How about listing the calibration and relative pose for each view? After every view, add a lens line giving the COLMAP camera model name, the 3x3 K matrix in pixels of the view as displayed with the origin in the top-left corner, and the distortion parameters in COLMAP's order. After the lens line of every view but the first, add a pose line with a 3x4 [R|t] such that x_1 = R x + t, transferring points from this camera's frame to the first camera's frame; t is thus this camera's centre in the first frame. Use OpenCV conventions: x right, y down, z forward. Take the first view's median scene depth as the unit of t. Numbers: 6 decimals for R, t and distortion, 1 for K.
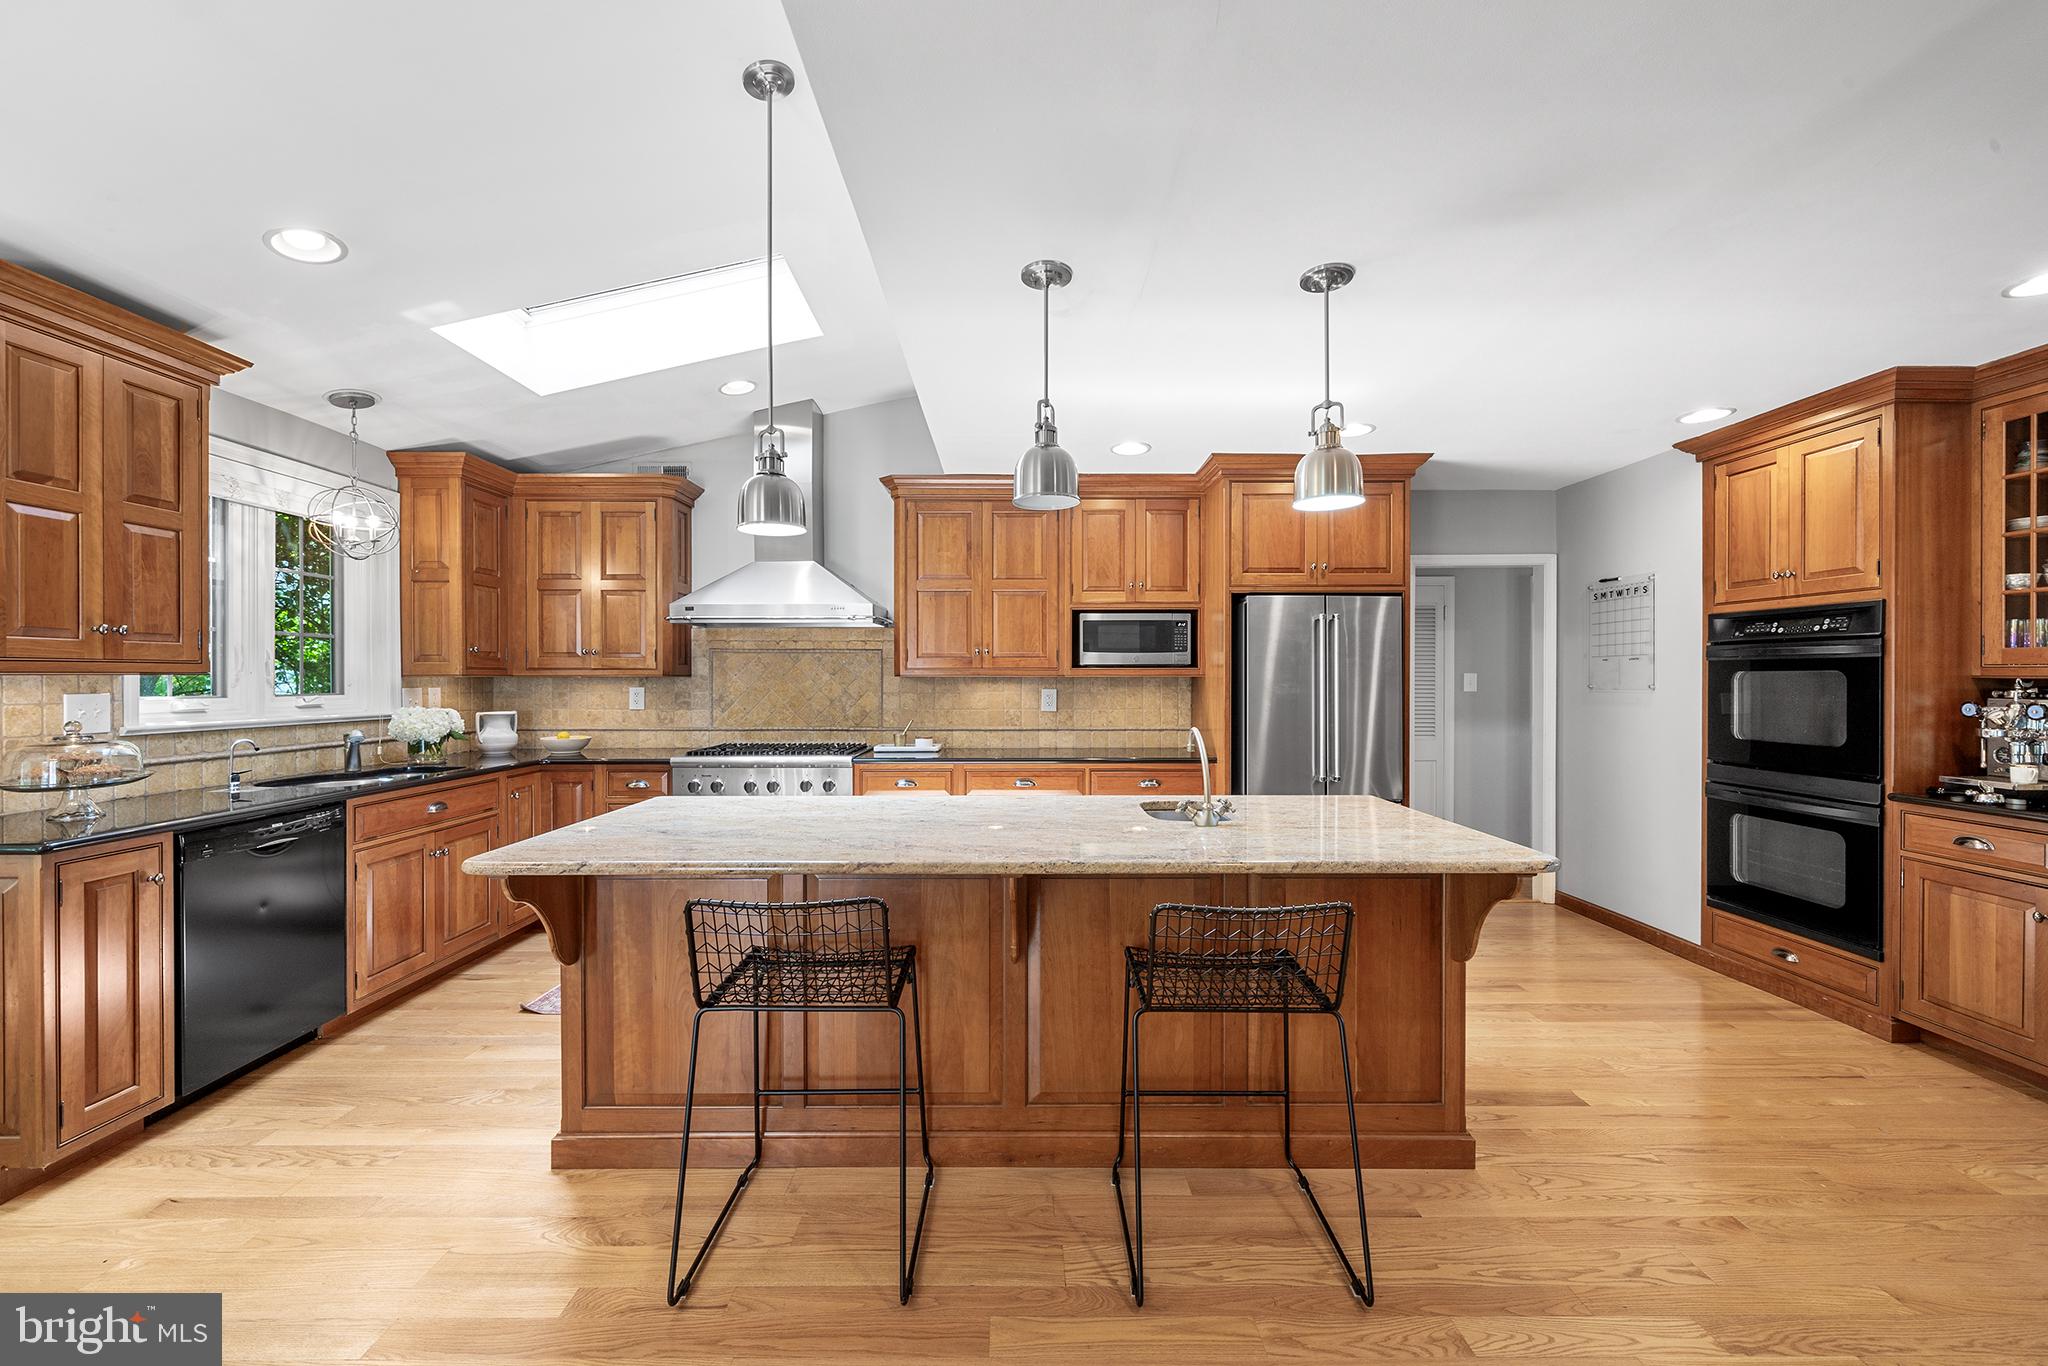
lens RADIAL K [[817.7, 0, 1022.0], [0, 817.7, 680.4], [0, 0, 1]] dist [-0.001557, -0.000174]
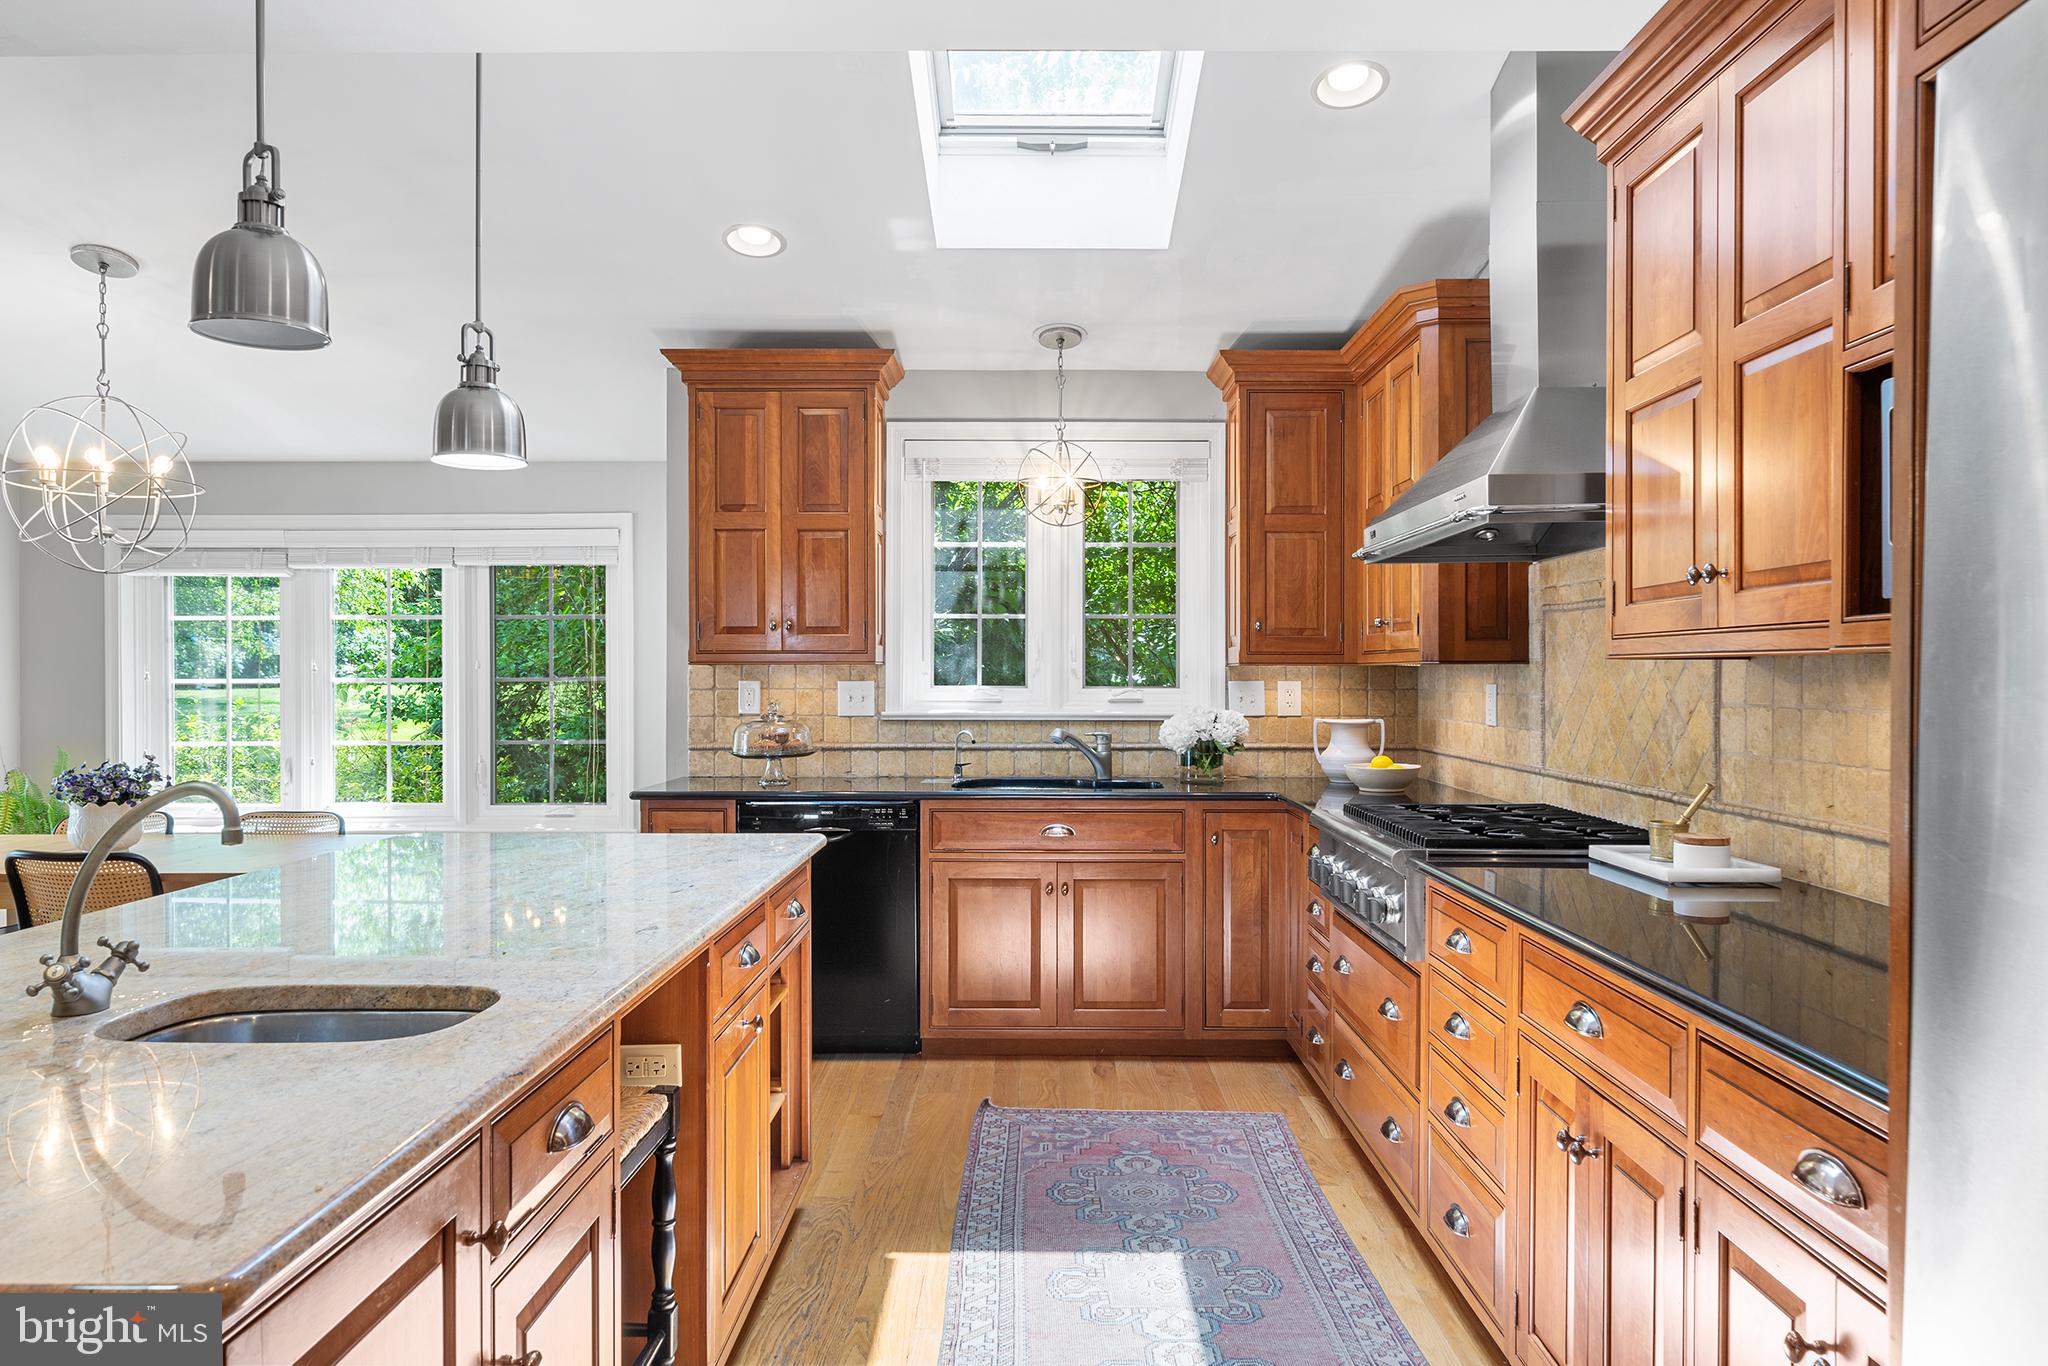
lens RADIAL K [[1361.4, 0, 1028.9], [0, 1361.4, 681.4], [0, 0, 1]] dist [0.001806, 0.000711]
pose [[-0.004576, 0.012112, -0.999916, 0.787444], [-0.003056, 0.999922, 0.012126, -0.007040], [0.999985, 0.003112, -0.004539, 1.295893]]
